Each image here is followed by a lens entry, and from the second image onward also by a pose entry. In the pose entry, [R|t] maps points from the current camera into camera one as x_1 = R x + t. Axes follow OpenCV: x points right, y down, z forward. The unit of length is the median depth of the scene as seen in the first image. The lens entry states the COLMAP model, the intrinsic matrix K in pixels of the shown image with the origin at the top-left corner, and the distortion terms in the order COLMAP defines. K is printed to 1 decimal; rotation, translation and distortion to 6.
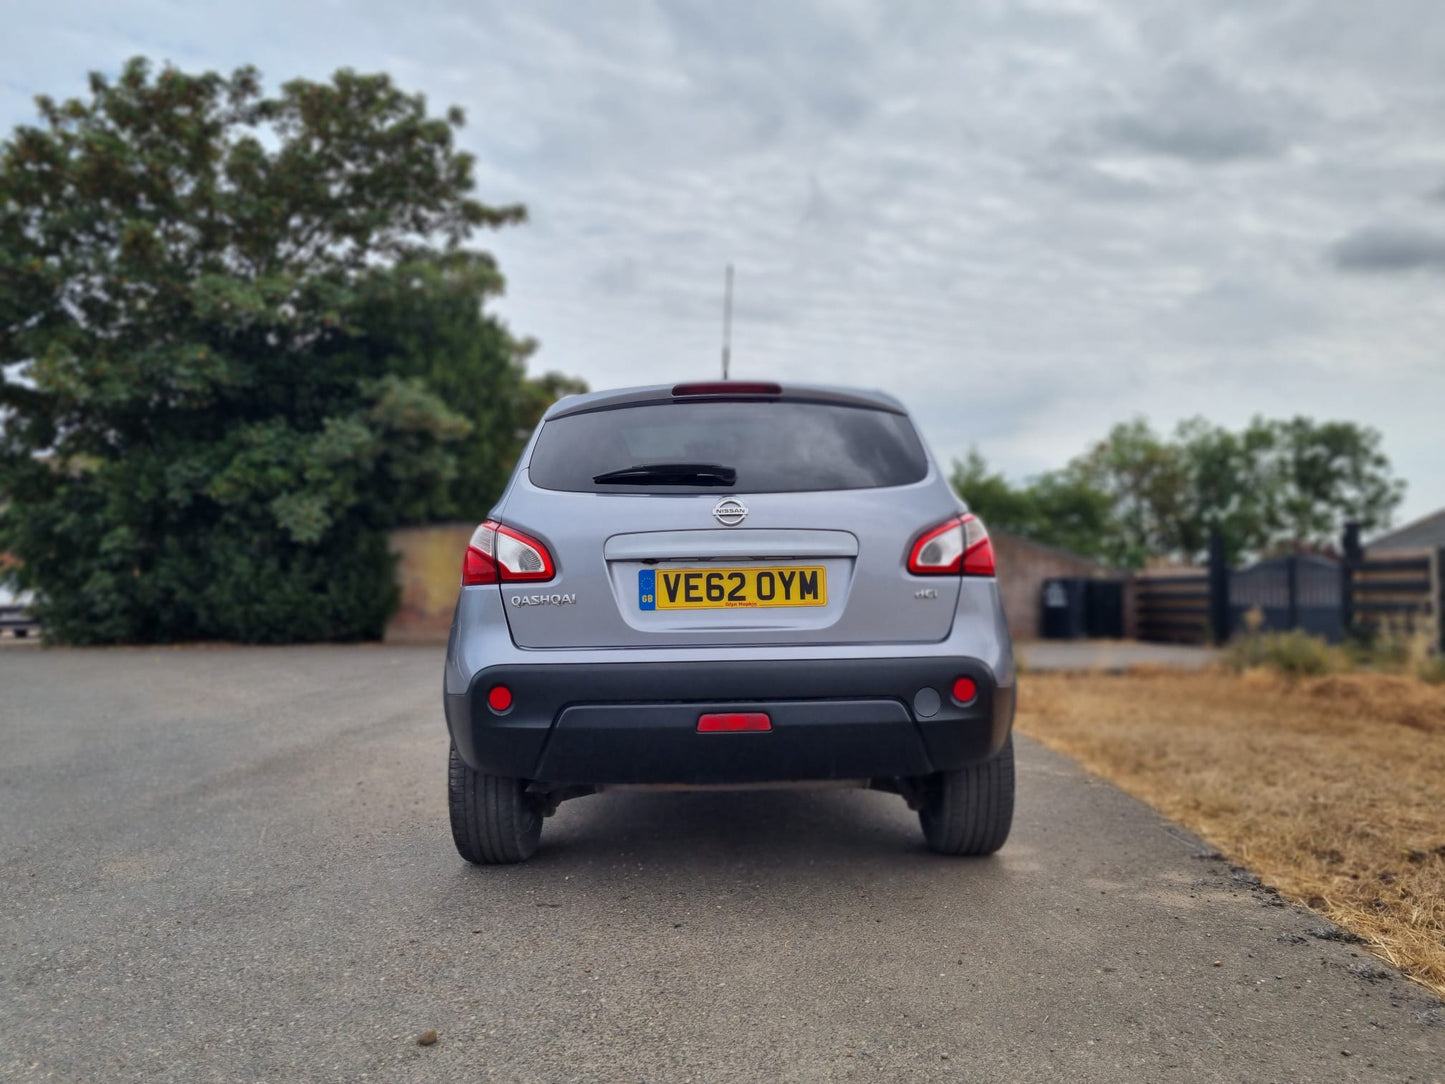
lens RADIAL K [[1091.7, 0, 733.3], [0, 1091.7, 540.6], [0, 0, 1]] dist [0.075777, -0.067030]
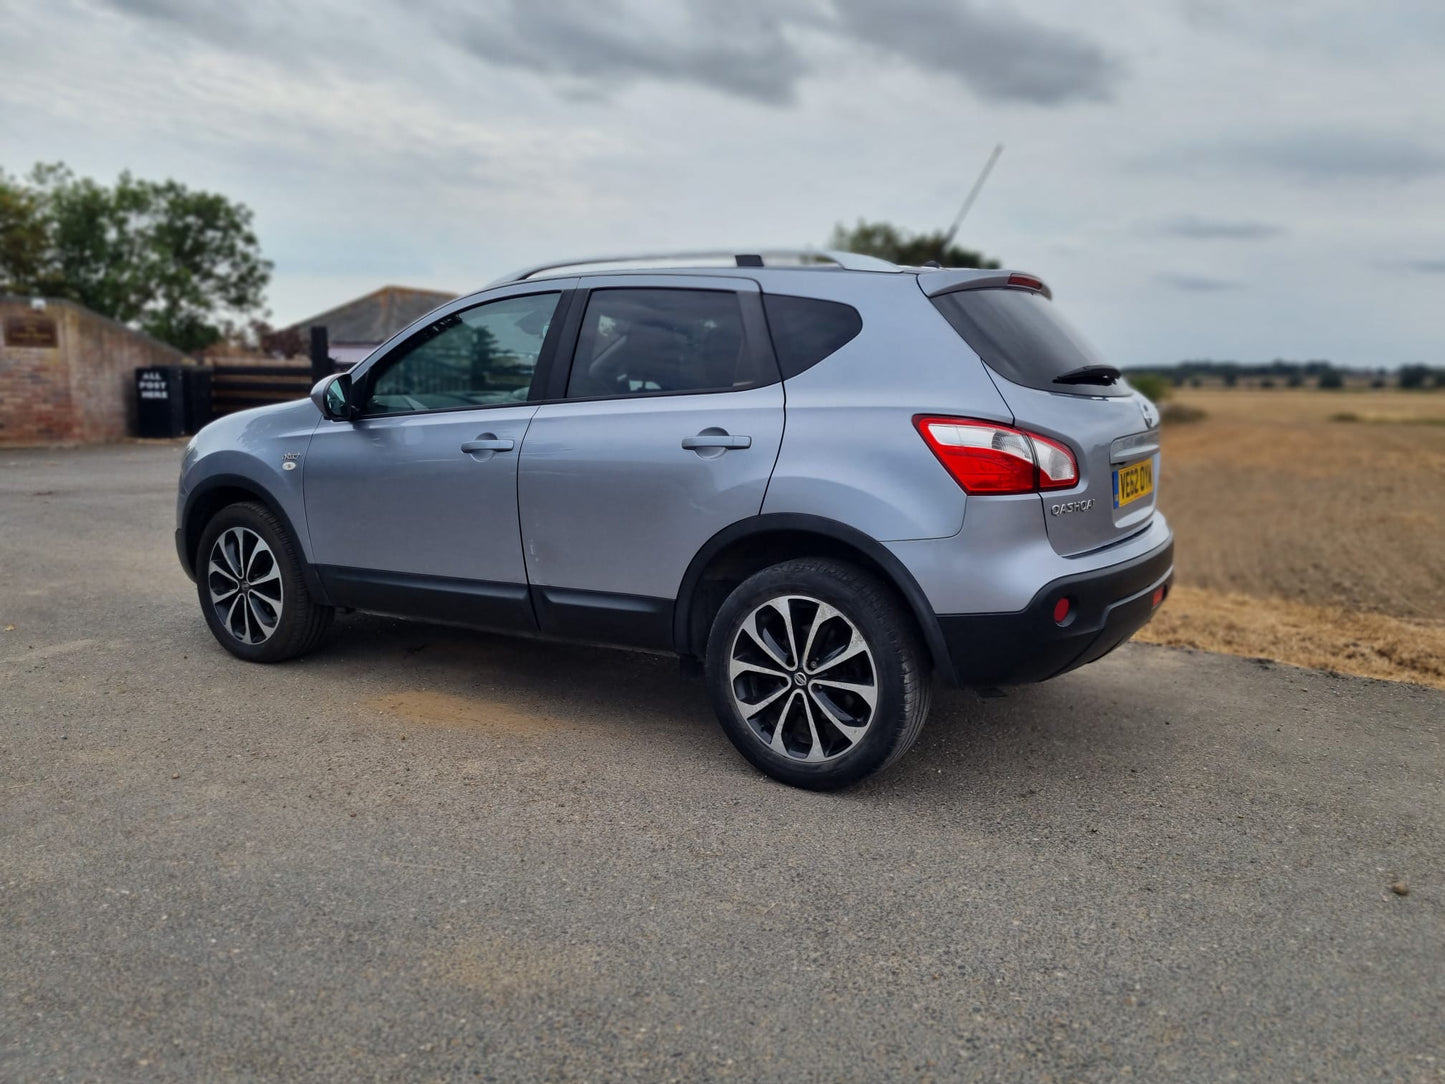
lens RADIAL K [[1091.7, 0, 733.3], [0, 1091.7, 540.6], [0, 0, 1]] dist [0.075777, -0.067030]
pose [[0.531966, -0.116570, 0.838703, -1.154625], [-0.061481, 0.982547, 0.175558, -0.070475], [-0.844531, -0.144955, 0.515515, 0.725449]]
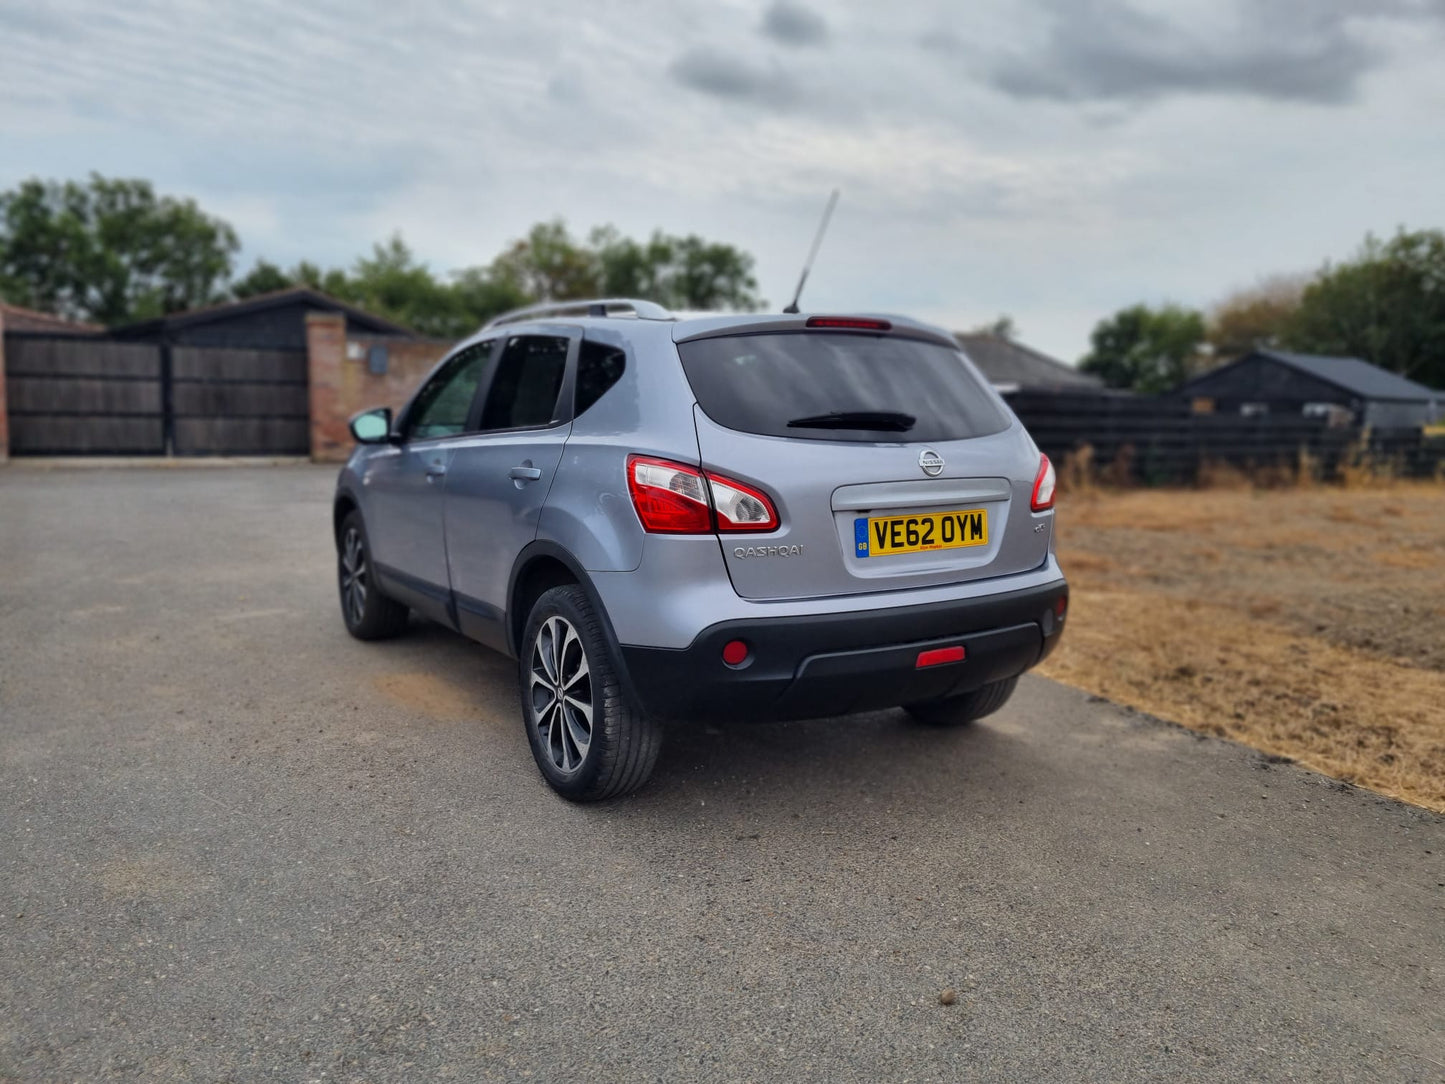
lens RADIAL K [[1091.7, 0, 733.3], [0, 1091.7, 540.6], [0, 0, 1]] dist [0.075777, -0.067030]
pose [[0.849343, -0.049297, 0.525535, -0.702521], [-0.052189, 0.982908, 0.176545, -0.124741], [-0.525255, -0.177375, 0.832253, 0.193563]]
